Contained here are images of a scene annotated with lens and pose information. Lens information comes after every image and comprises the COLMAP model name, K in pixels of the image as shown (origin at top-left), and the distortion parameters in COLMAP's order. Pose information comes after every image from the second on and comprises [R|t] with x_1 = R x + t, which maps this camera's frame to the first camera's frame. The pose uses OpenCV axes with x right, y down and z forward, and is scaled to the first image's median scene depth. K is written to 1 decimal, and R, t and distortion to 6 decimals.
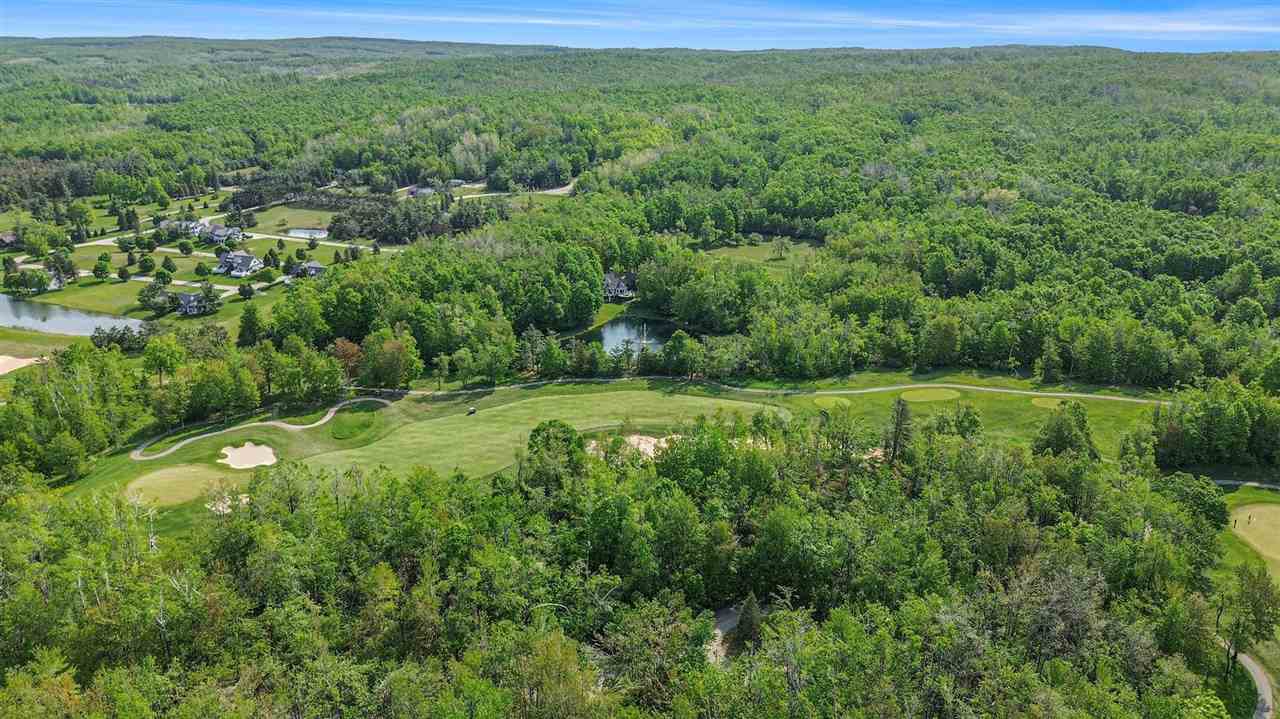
lens RADIAL K [[909.5, 0, 640.0], [0, 909.5, 359.5], [0, 0, 1]] dist [0.099376, -0.099998]
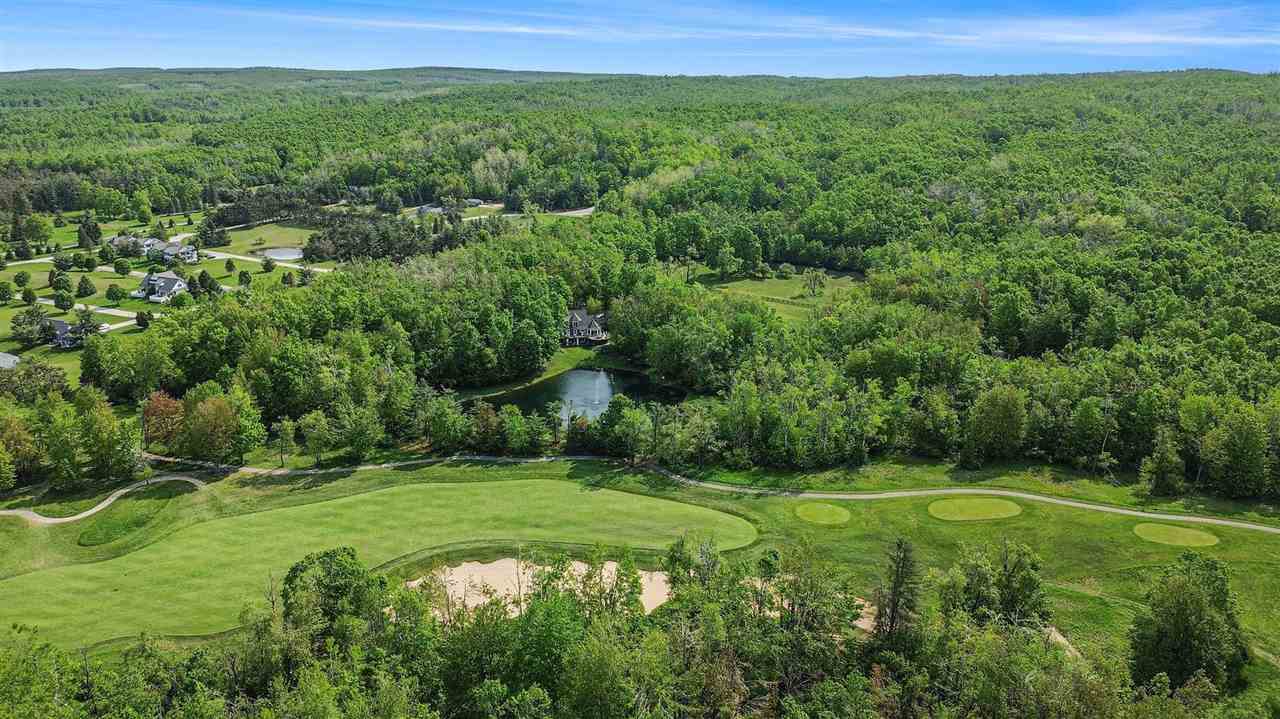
lens RADIAL K [[909.5, 0, 640.0], [0, 909.5, 359.5], [0, 0, 1]] dist [0.099376, -0.099998]
pose [[0.994889, 0.030623, -0.096222, 0.086589], [-0.033680, 0.998973, -0.030309, -0.026072], [0.095195, 0.033395, 0.994898, 0.196703]]
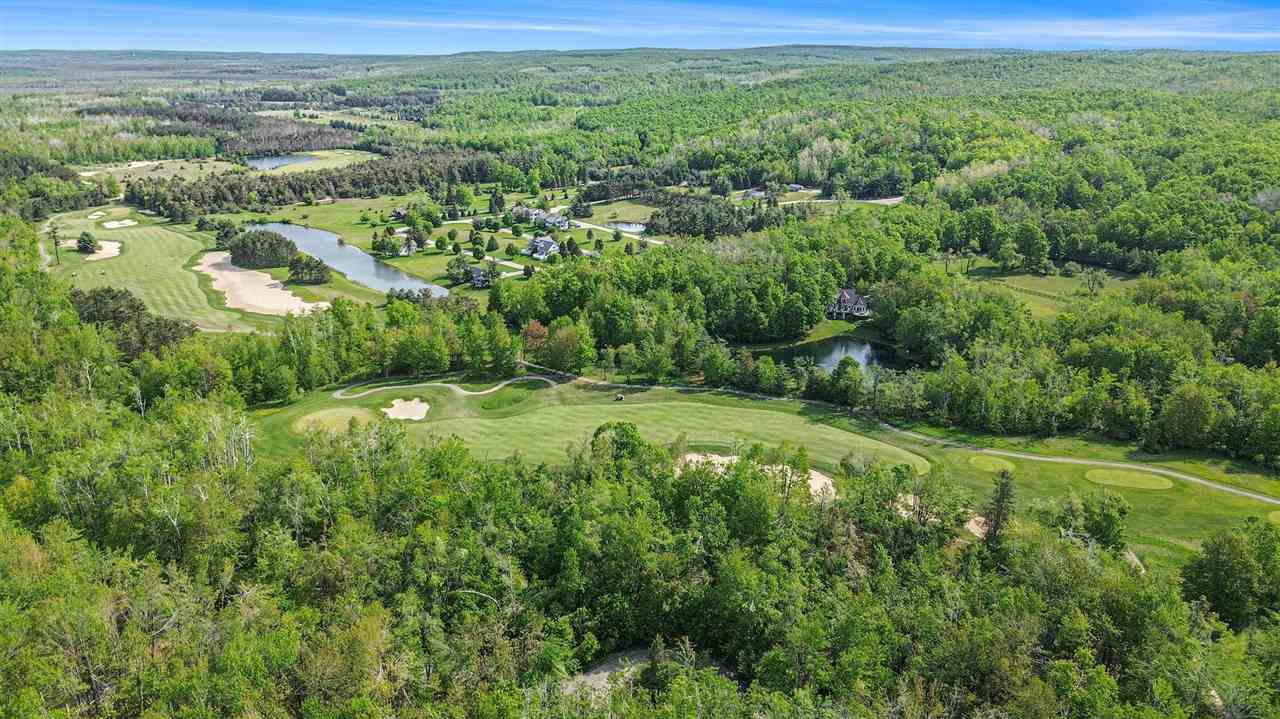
lens RADIAL K [[909.5, 0, 640.0], [0, 909.5, 359.5], [0, 0, 1]] dist [0.099376, -0.099998]
pose [[0.889647, 0.140683, -0.434439, 0.174768], [-0.143277, 0.989315, 0.026963, -0.015819], [0.433590, 0.038258, 0.900298, 0.055242]]
